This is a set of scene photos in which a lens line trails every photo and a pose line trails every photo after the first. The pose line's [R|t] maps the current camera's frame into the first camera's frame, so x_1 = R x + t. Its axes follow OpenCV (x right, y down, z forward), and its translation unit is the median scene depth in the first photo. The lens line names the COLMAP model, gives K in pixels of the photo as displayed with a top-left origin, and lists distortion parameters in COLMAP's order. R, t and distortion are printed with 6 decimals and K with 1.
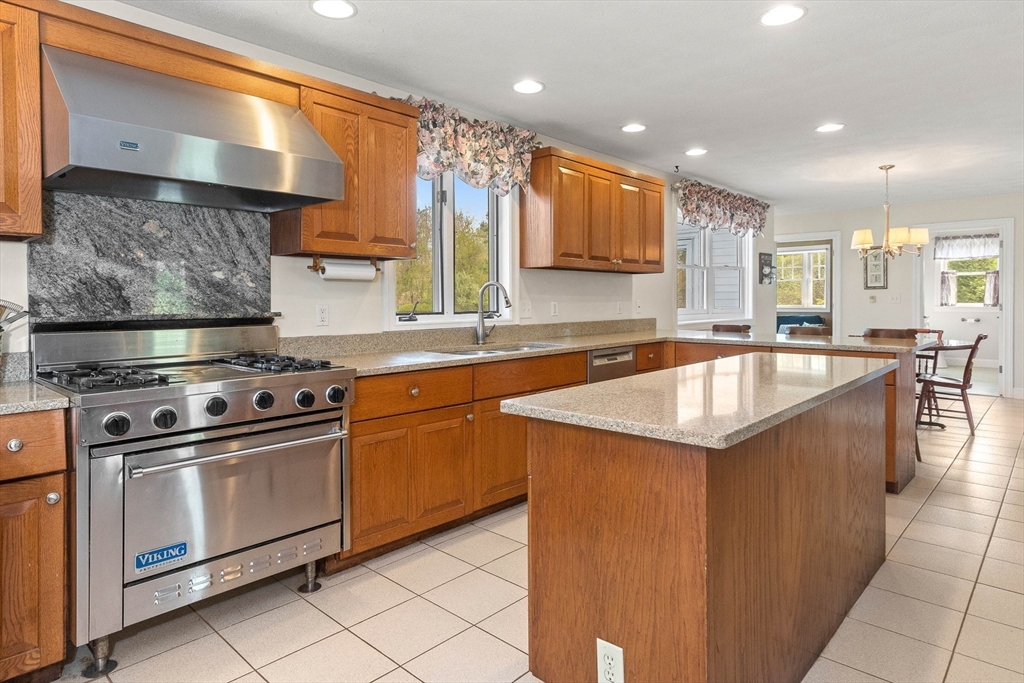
lens RADIAL K [[585.7, 0, 522.3], [0, 585.7, 303.6], [0, 0, 1]] dist [0.000646, 0.001188]
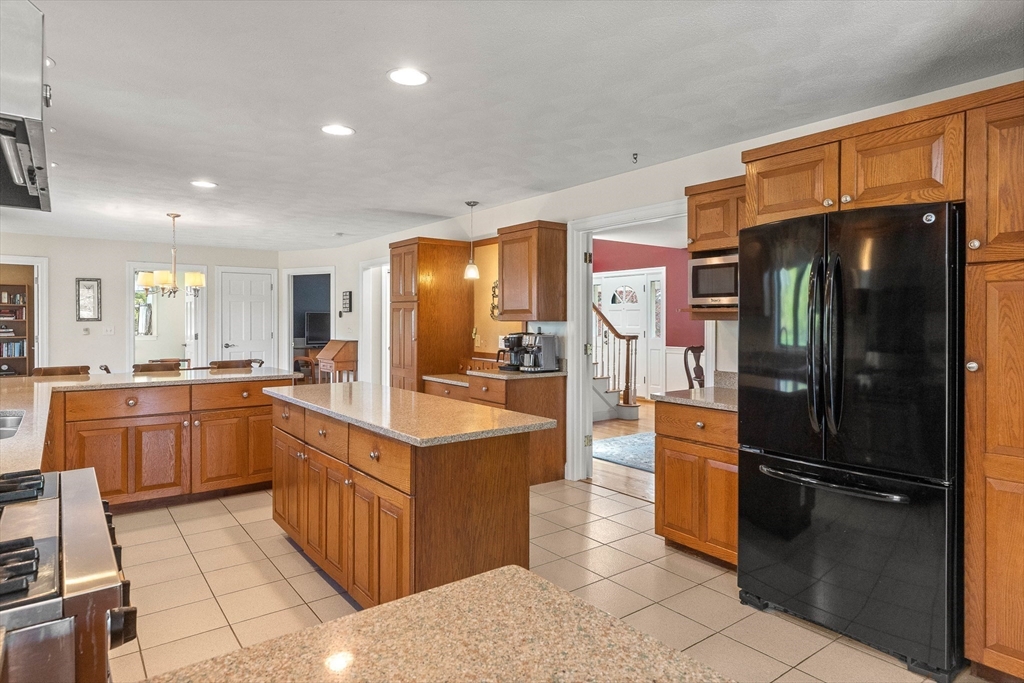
lens RADIAL K [[585.7, 0, 510.5], [0, 585.7, 330.8], [0, 0, 1]] dist [0.000646, 0.001188]
pose [[0.184422, -0.014029, 0.982747, -0.356076], [0.007290, 0.999890, 0.012905, -0.023357], [-0.982820, 0.004785, 0.184504, 0.167993]]
